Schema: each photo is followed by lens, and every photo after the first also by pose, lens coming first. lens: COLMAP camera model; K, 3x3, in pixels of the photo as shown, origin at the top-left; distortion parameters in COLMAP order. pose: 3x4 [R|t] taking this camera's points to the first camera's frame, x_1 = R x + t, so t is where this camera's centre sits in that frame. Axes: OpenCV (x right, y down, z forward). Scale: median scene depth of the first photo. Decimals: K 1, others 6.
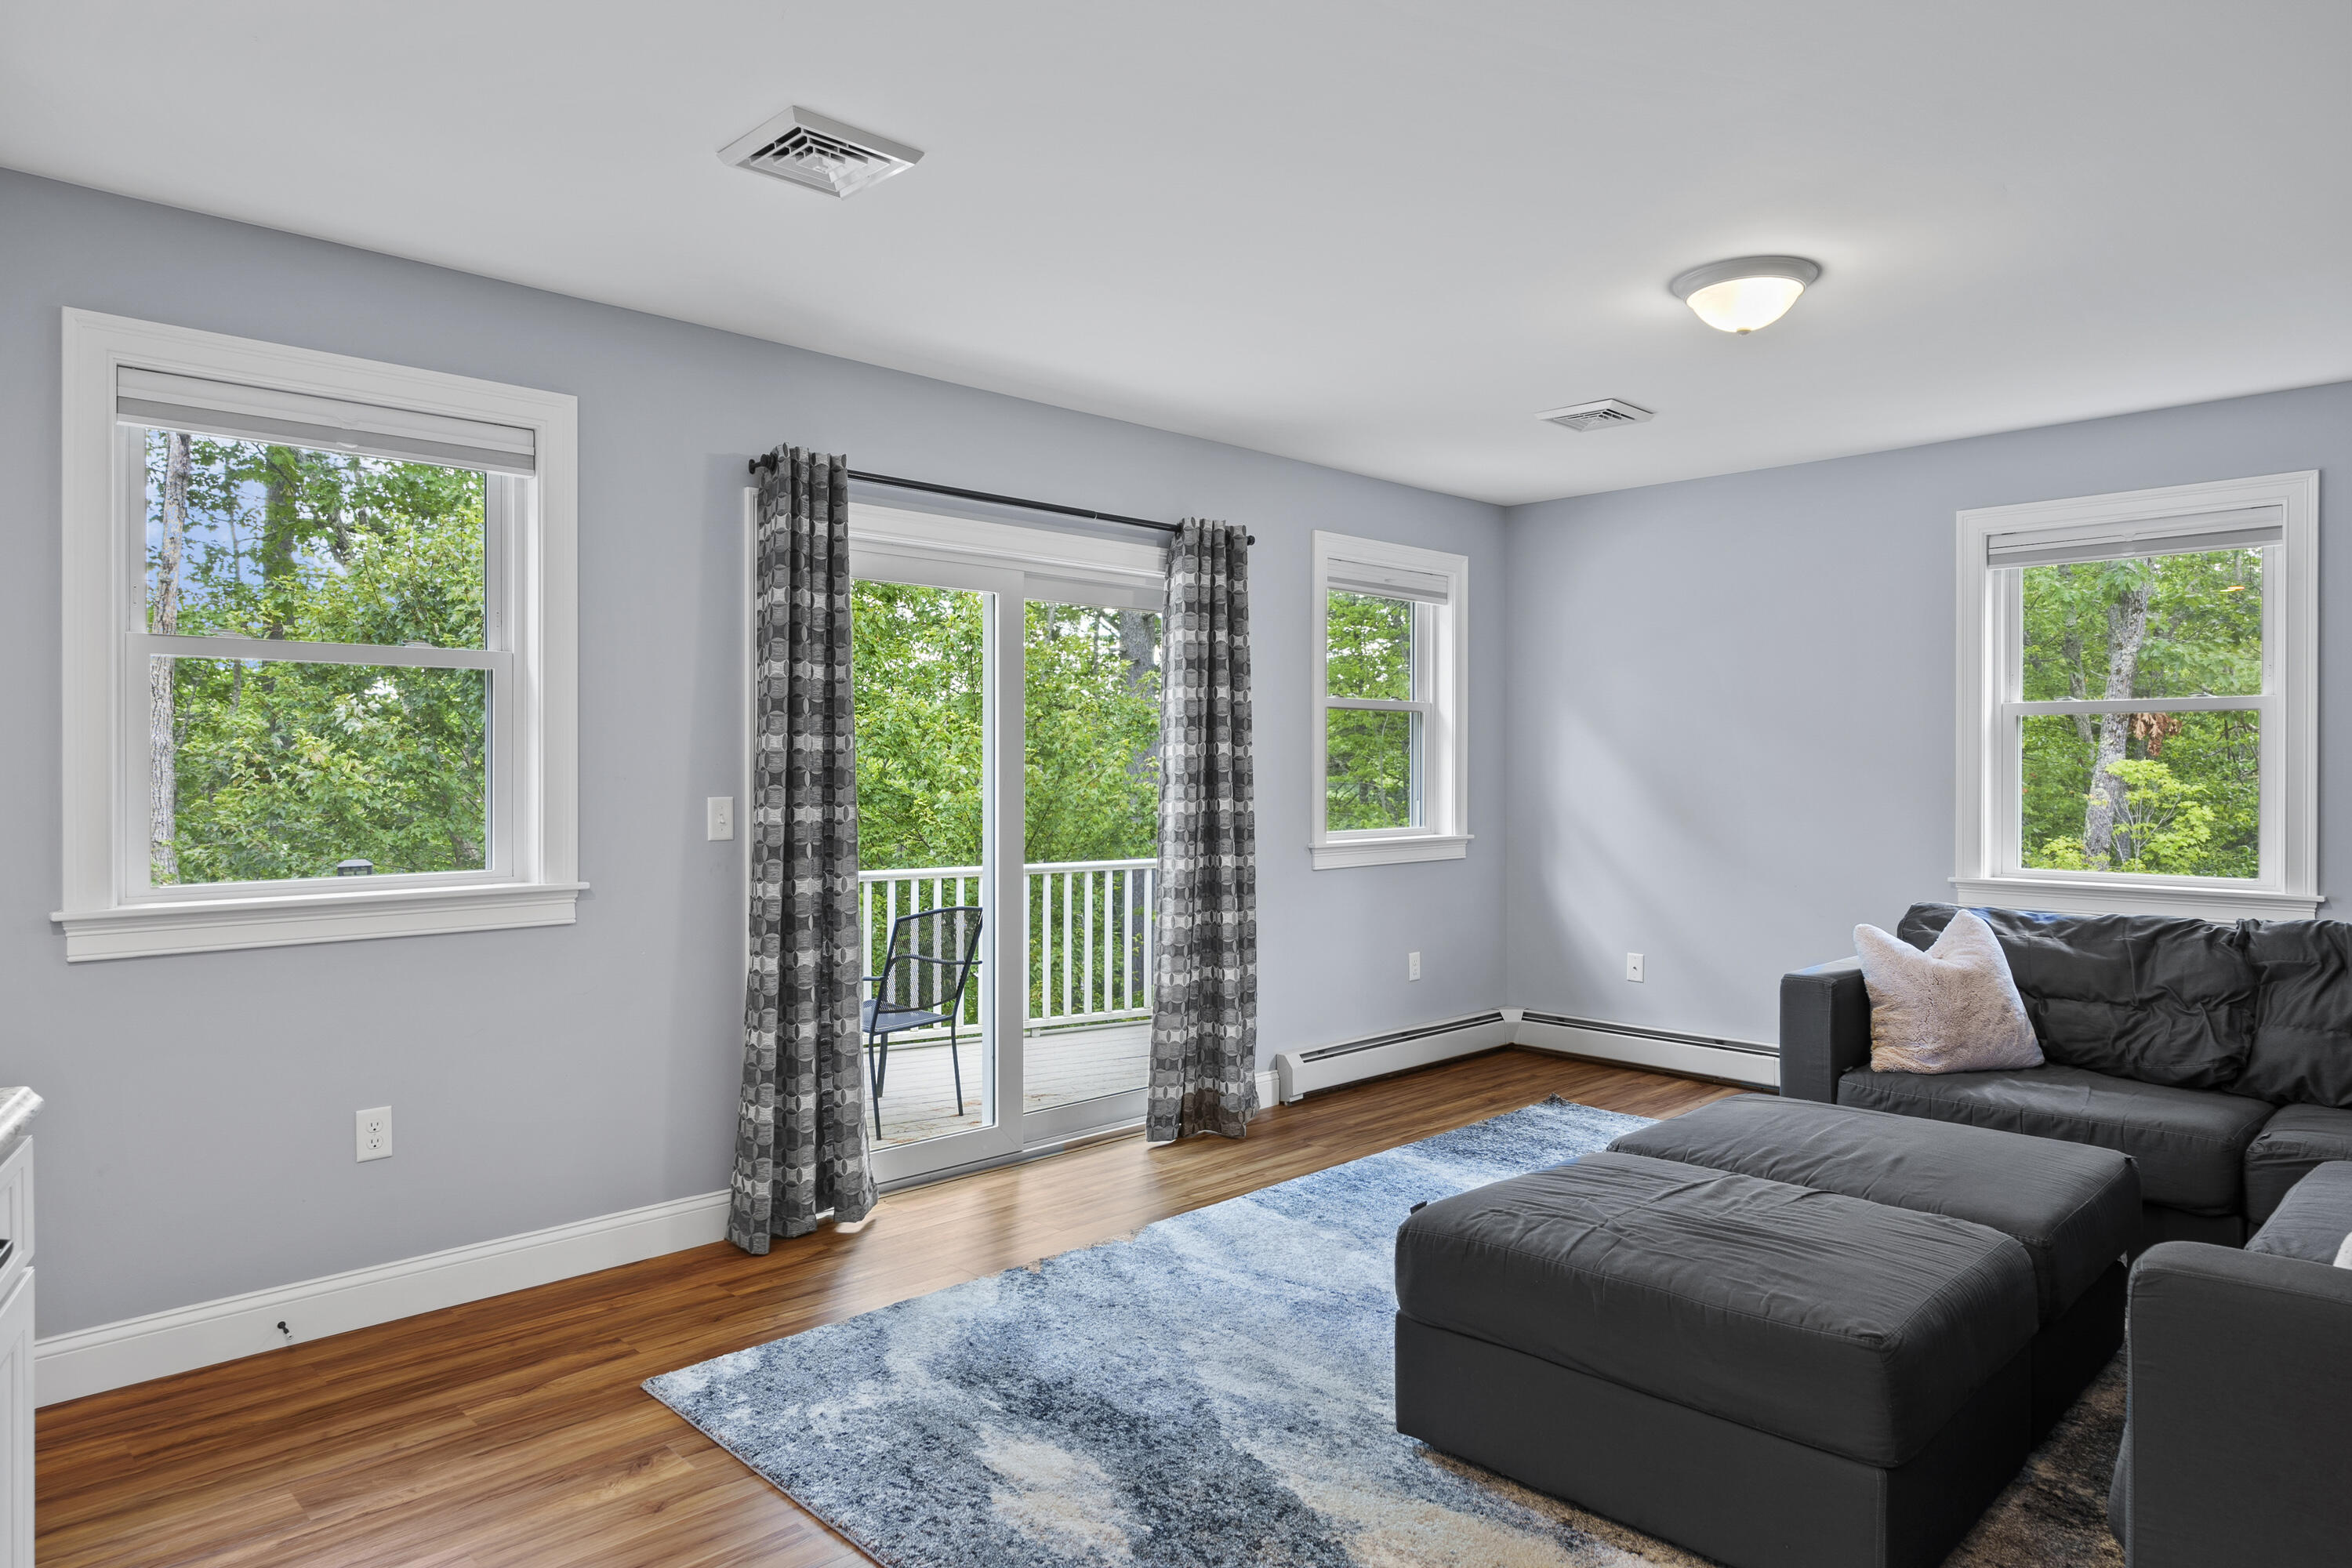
lens RADIAL K [[1436.2, 0, 1184.8], [0, 1436.2, 773.6], [0, 0, 1]] dist [-0.004082, 0.000345]
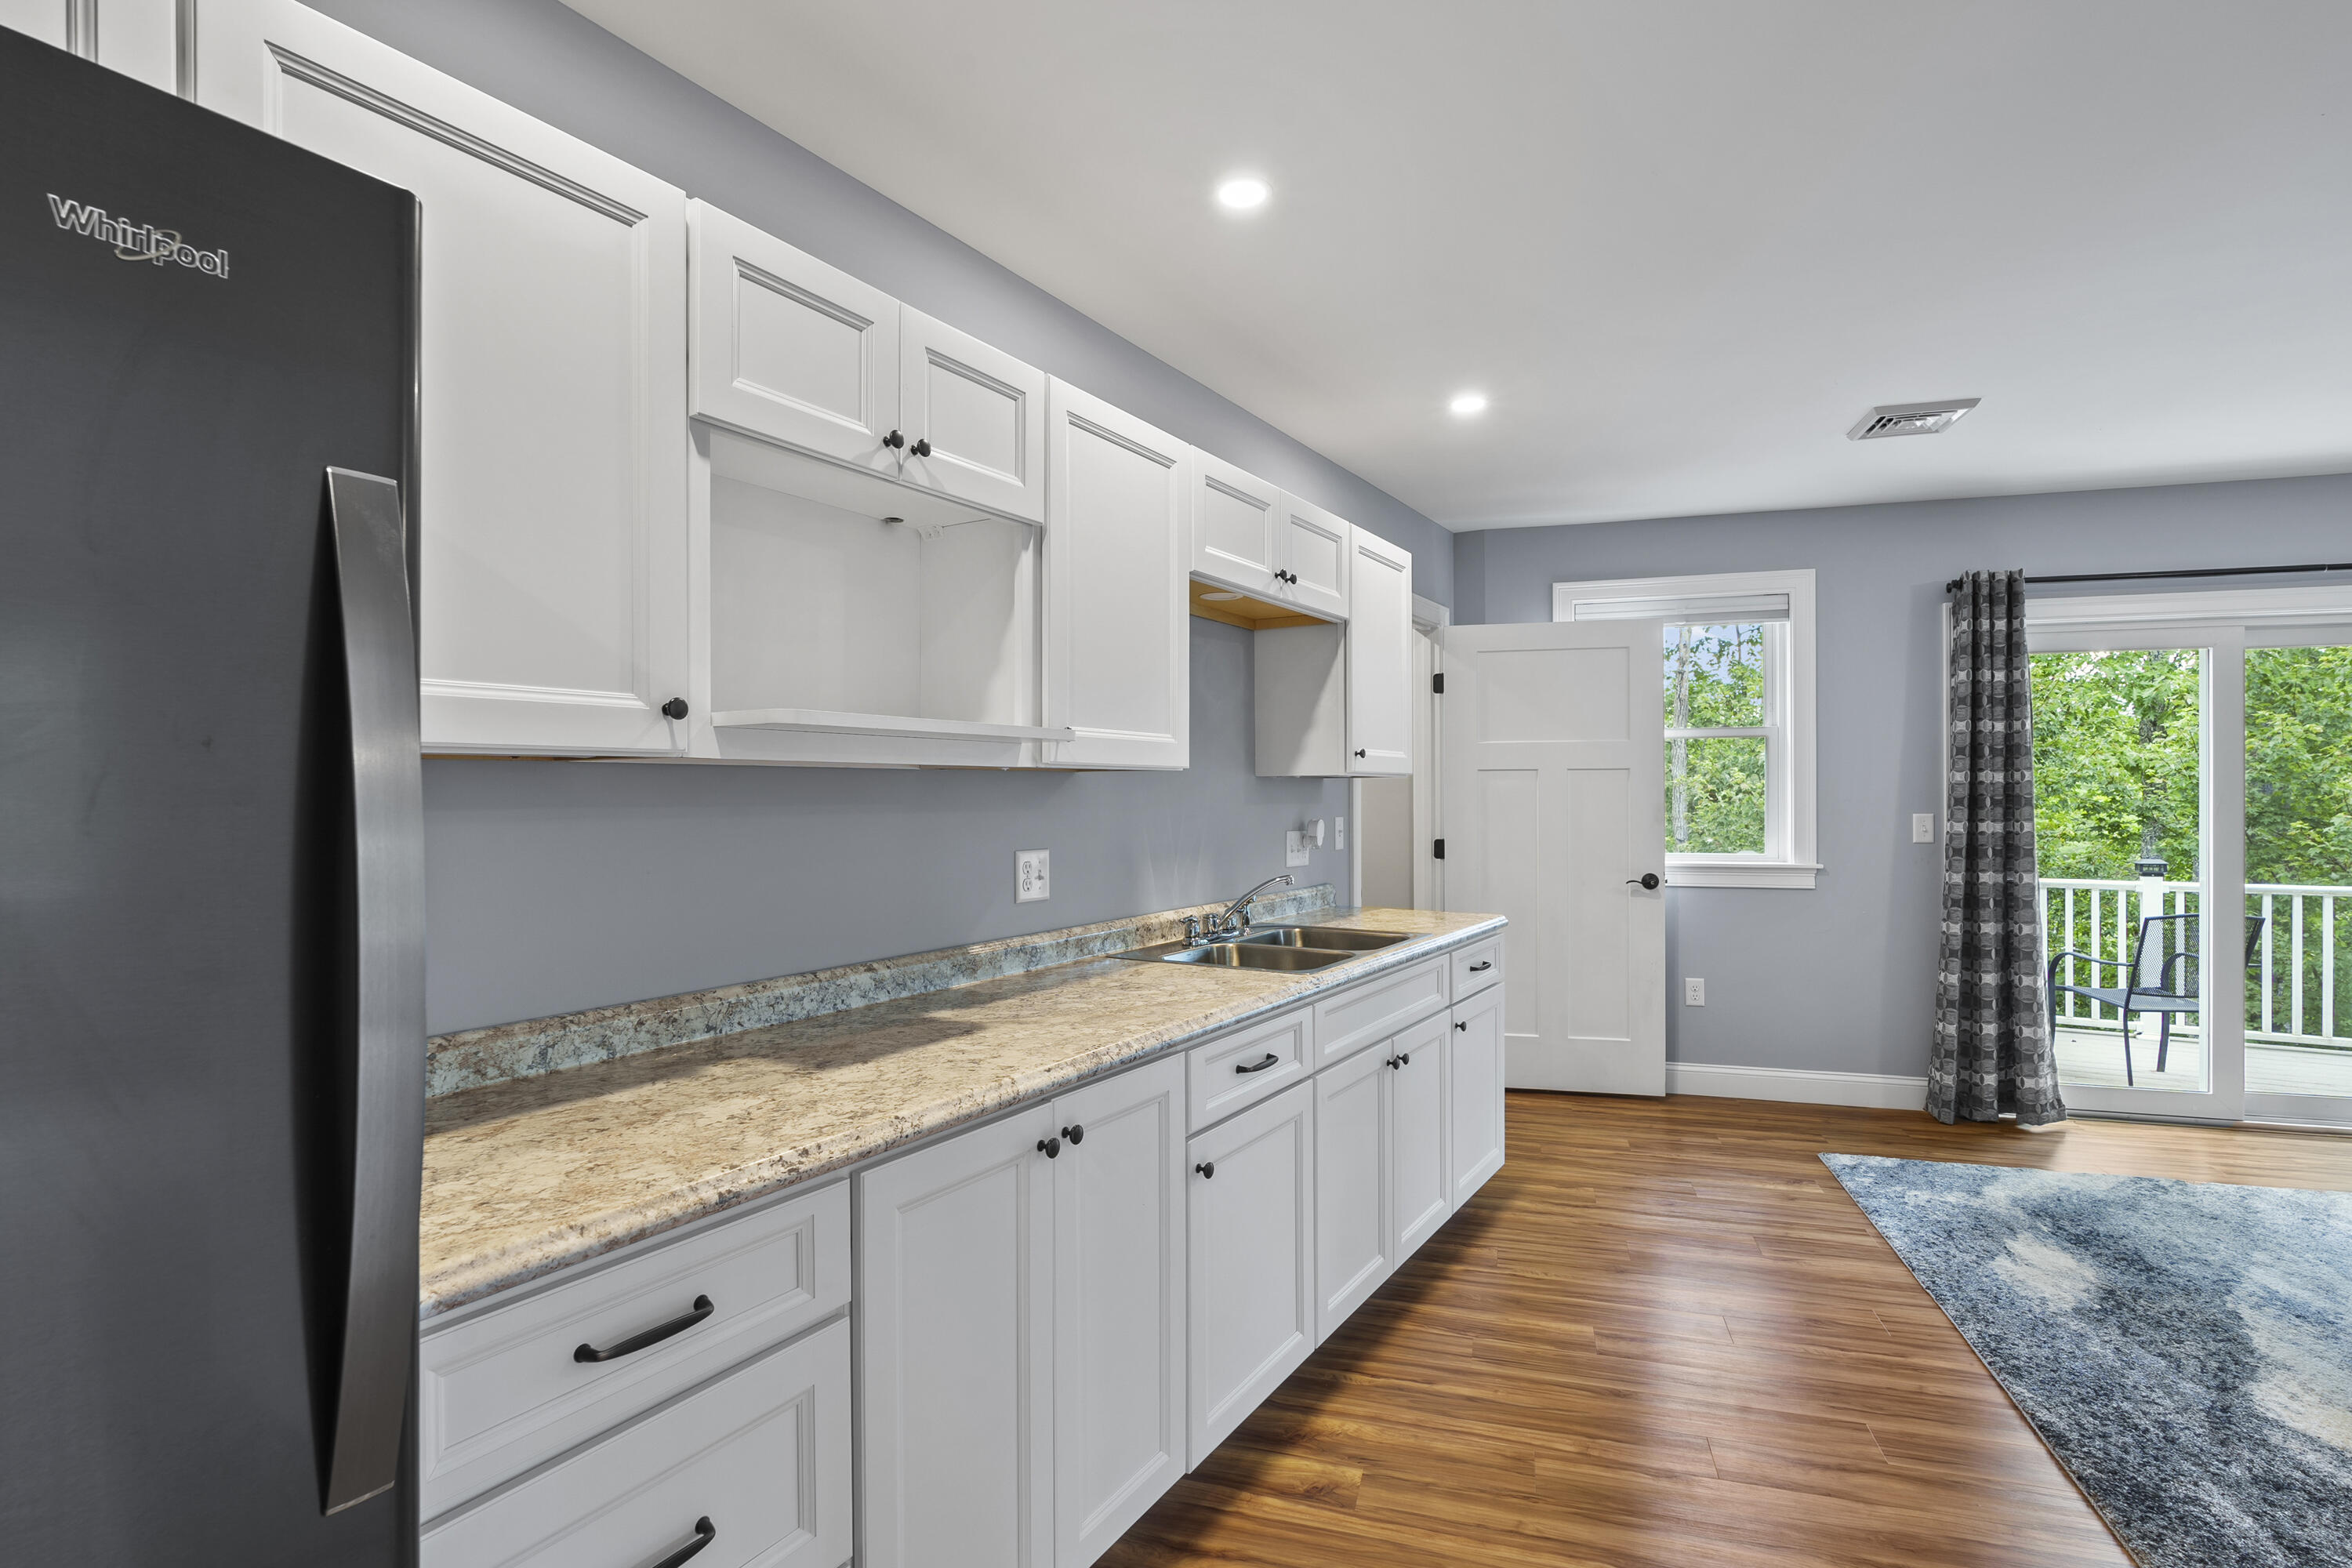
lens RADIAL K [[1096.4, 0, 1180.2], [0, 1096.4, 794.2], [0, 0, 1]] dist [-0.004974, -0.000536]
pose [[0.482594, -0.001764, -0.875842, 0.306010], [0.001079, 0.999998, -0.001419, -0.003404], [0.875843, -0.000261, 0.482595, -0.230167]]
